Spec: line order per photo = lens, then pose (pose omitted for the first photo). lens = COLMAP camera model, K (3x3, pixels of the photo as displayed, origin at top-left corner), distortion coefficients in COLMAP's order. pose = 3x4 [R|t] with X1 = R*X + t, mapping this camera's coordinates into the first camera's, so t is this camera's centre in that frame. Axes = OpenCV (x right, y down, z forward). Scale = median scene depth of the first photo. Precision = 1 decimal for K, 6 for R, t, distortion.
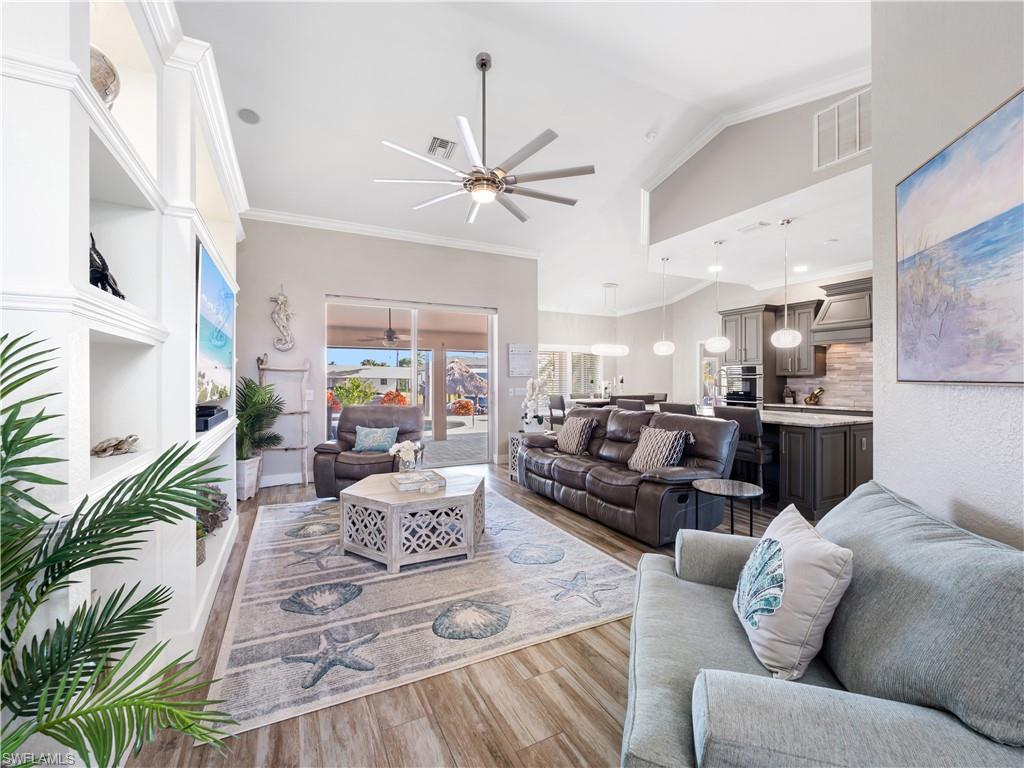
lens RADIAL K [[434.0, 0, 505.7], [0, 434.0, 381.5], [0, 0, 1]] dist [-0.007474, -0.001231]
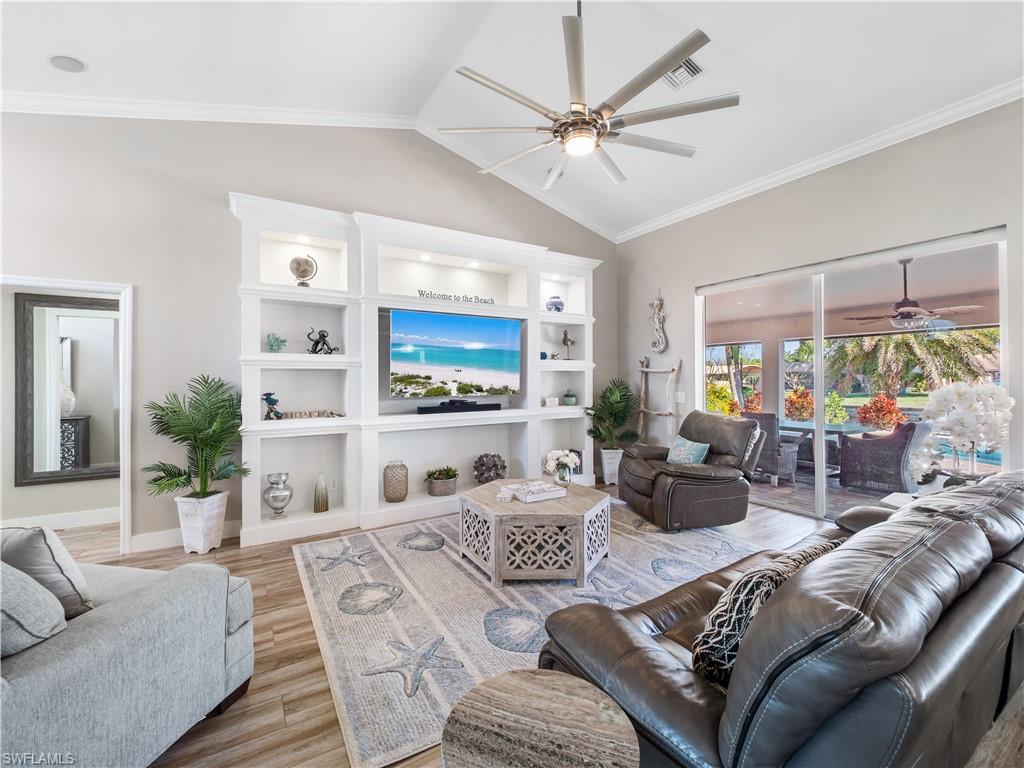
lens RADIAL K [[434.0, 0, 505.3], [0, 434.0, 376.6], [0, 0, 1]] dist [-0.007474, -0.001231]
pose [[0.089376, -0.001528, -0.995997, 0.590894], [0.003311, 0.999994, -0.001237, -0.018142], [0.995992, -0.003187, 0.089380, 0.677297]]
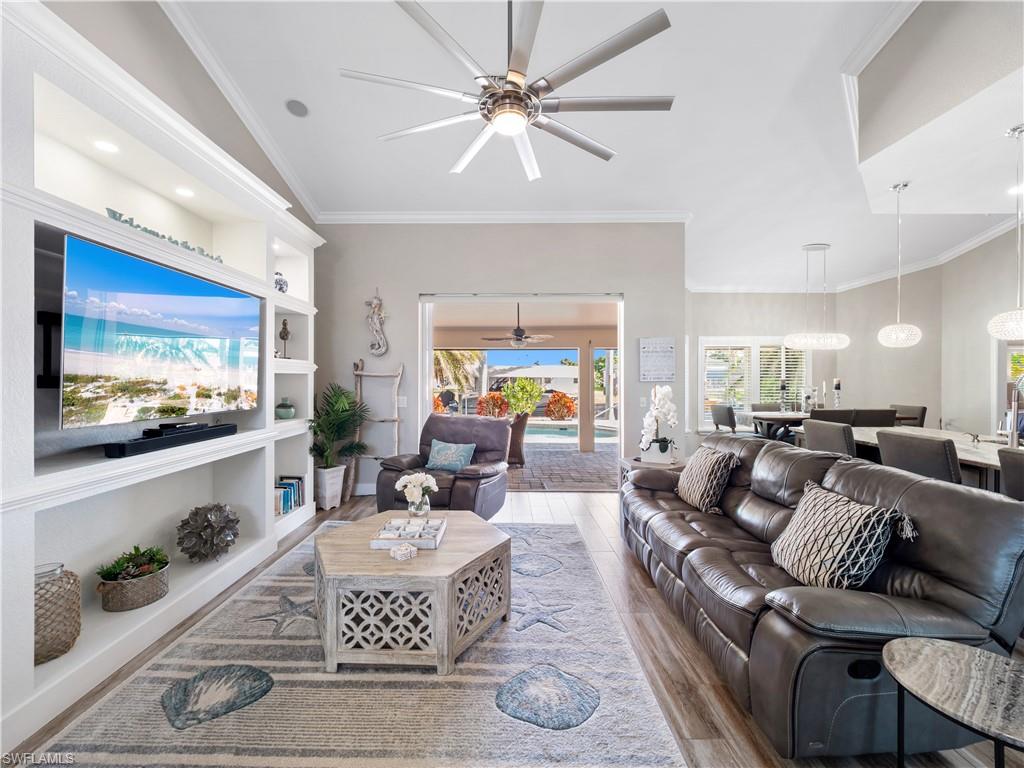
lens RADIAL K [[434.0, 0, 504.8], [0, 434.0, 379.1], [0, 0, 1]] dist [-0.007474, -0.001231]
pose [[0.894909, 0.002334, -0.446242, 0.208348], [-0.002071, 0.999997, 0.001077, -0.025002], [0.446244, -0.000039, 0.894912, 0.330209]]
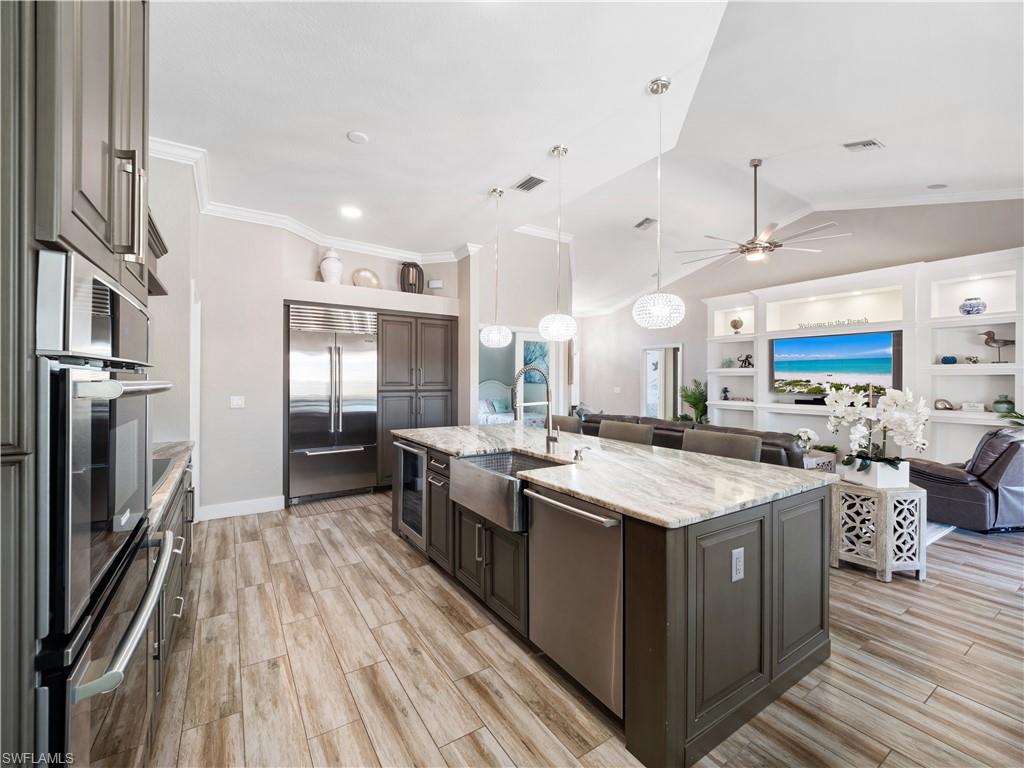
lens RADIAL K [[434.0, 0, 493.0], [0, 434.0, 379.2], [0, 0, 1]] dist [-0.007474, -0.001231]
pose [[-0.995761, -0.002307, -0.091950, 0.804801], [-0.002416, 0.999997, 0.001065, -0.022188], [0.091947, 0.001283, -0.995763, 1.994748]]
